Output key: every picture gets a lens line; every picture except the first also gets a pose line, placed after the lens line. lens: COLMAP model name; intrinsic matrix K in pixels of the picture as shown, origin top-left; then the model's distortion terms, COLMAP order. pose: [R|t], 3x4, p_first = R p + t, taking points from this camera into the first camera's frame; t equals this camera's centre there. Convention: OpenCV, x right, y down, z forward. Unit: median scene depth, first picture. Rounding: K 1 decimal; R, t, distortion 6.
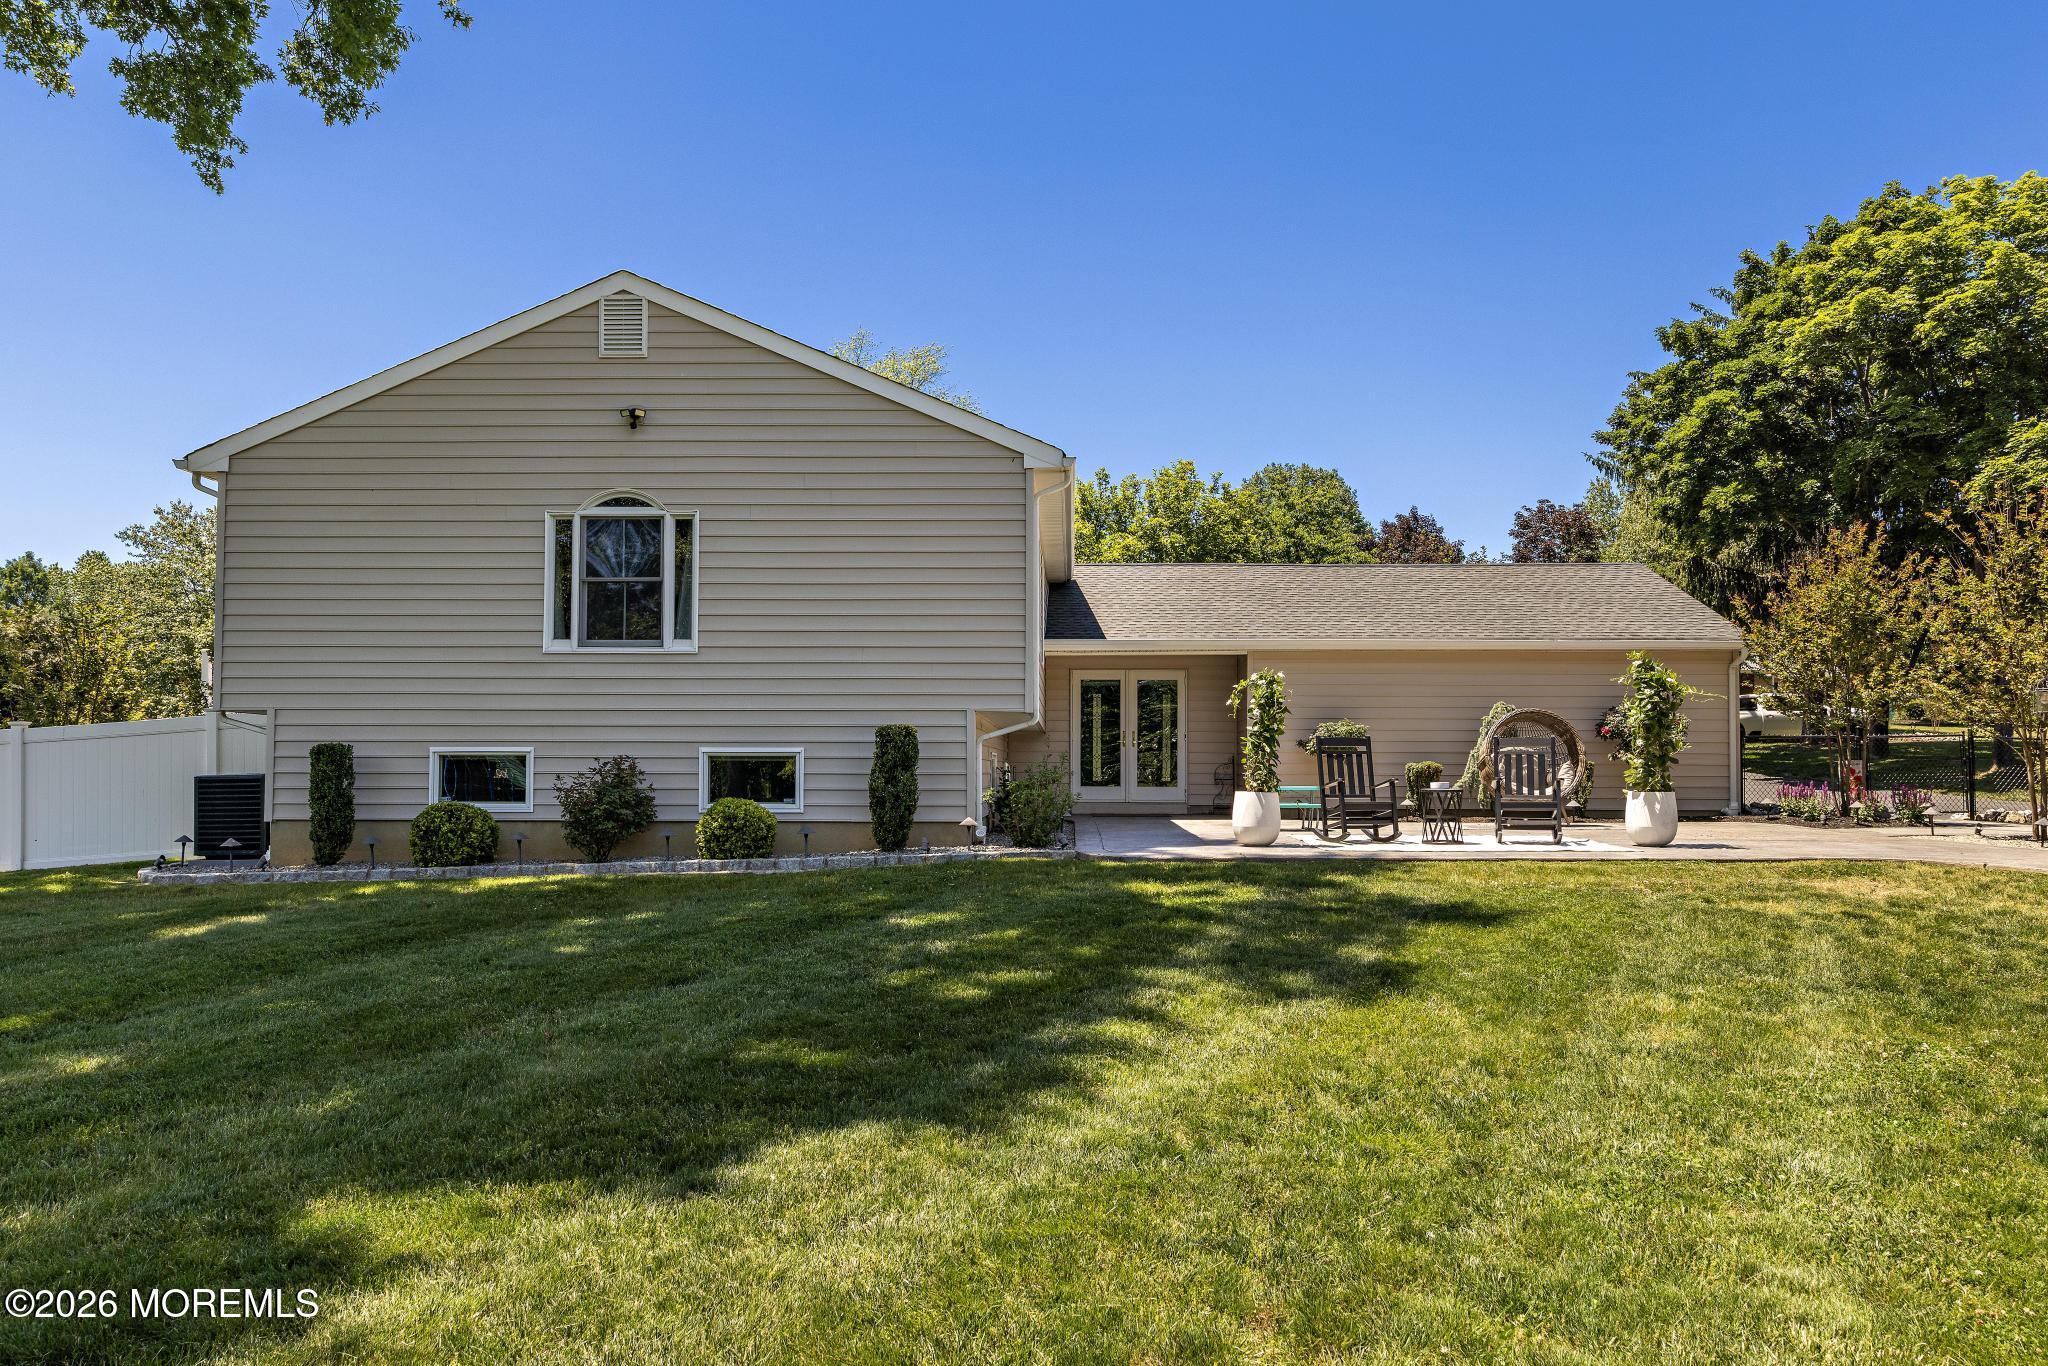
lens RADIAL K [[1407.5, 0, 1063.3], [0, 1407.5, 769.8], [0, 0, 1]] dist [0.005505, 0.002335]
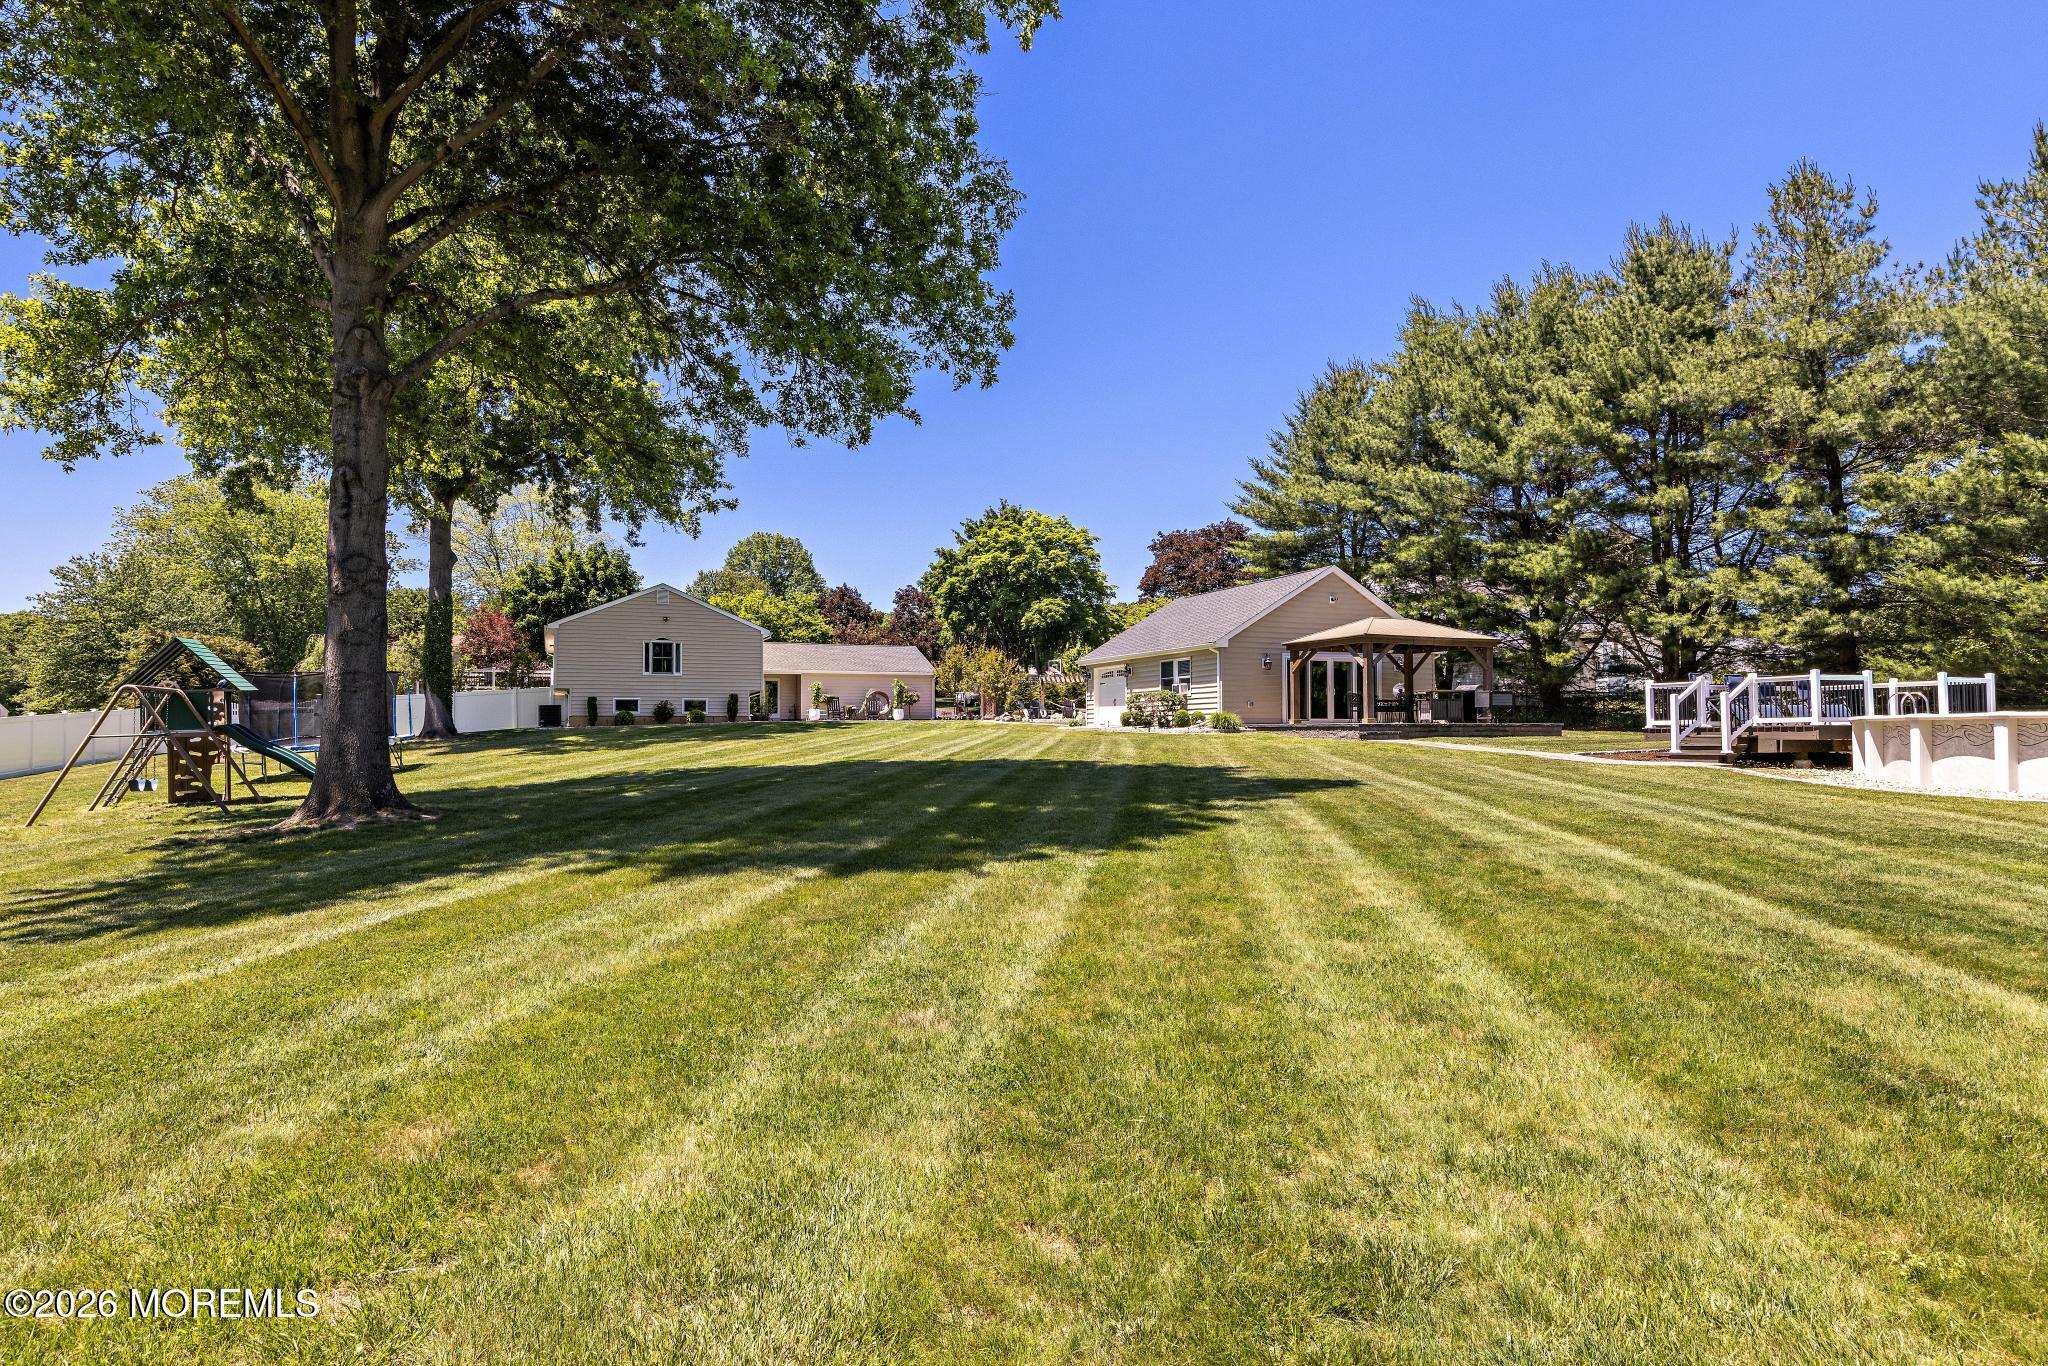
lens RADIAL K [[1127.3, 0, 1024.0], [0, 1127.3, 683.0], [0, 0, 1]] dist [0.000851, 0.000070]
pose [[0.919826, 0.010496, 0.392185, -0.607722], [0.007335, 0.999007, -0.043940, 0.089097], [-0.392257, 0.043294, 0.918836, -2.355127]]
